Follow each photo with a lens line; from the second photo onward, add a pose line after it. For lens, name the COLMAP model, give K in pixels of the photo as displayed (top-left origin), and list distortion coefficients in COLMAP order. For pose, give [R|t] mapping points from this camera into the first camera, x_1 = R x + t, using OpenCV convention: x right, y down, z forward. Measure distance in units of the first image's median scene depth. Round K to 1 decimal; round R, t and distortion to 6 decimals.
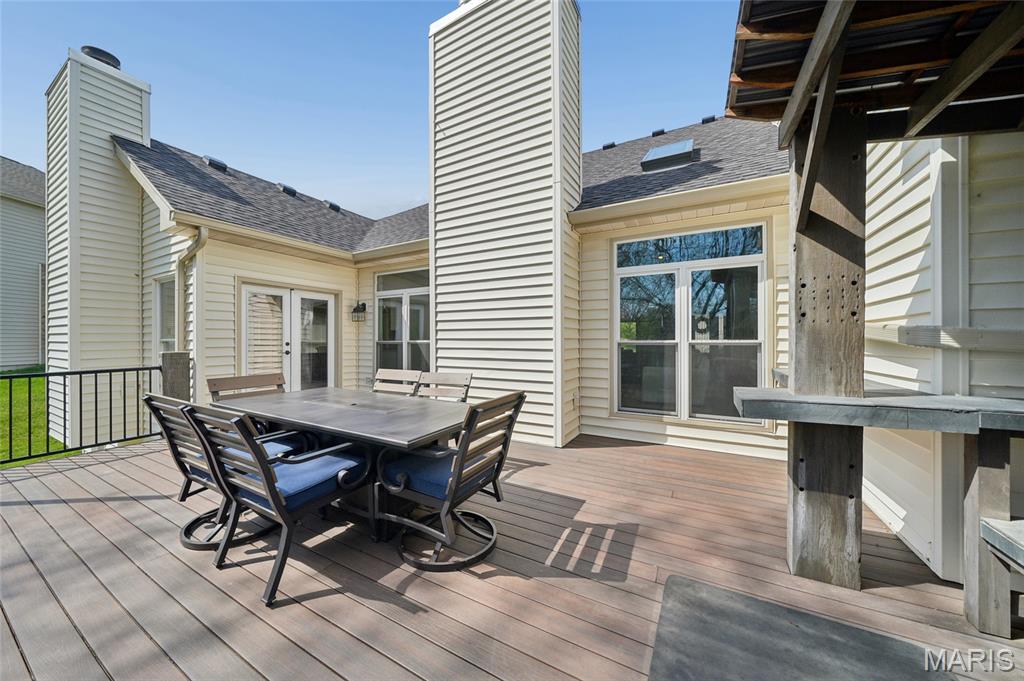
lens RADIAL K [[351.5, 0, 509.8], [0, 351.5, 339.7], [0, 0, 1]] dist [0.000766, 0.000153]
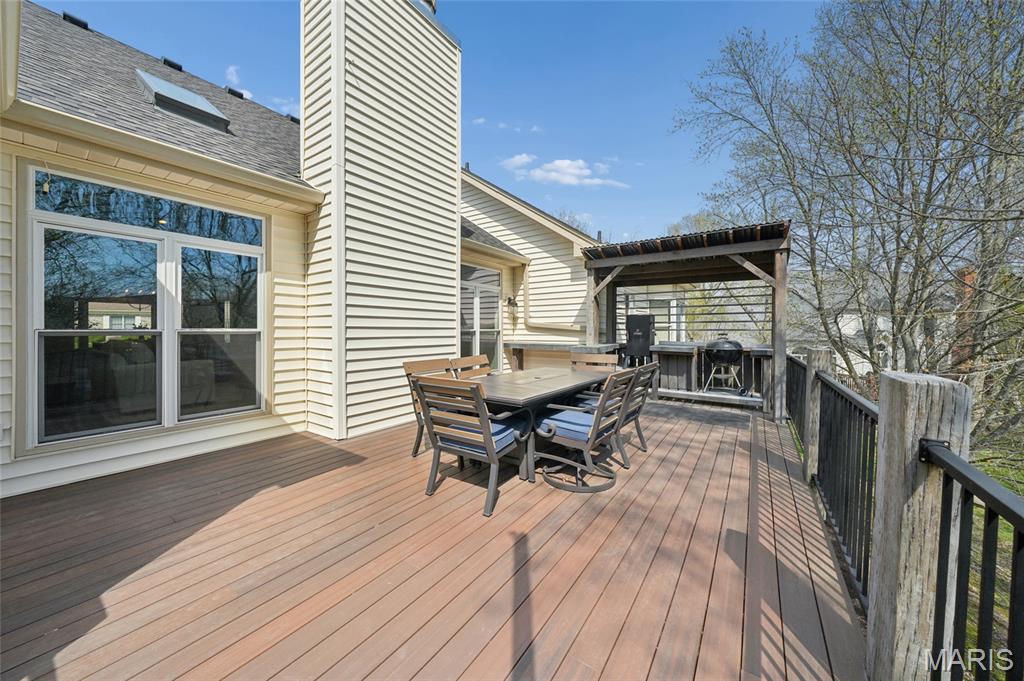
lens RADIAL K [[351.5, 0, 512.3], [0, 351.5, 337.3], [0, 0, 1]] dist [0.000766, 0.000153]
pose [[0.093714, -0.022664, 0.995341, -0.270126], [-0.001951, 0.999735, 0.022948, 0.000690], [-0.995597, -0.004093, 0.093645, 0.150267]]
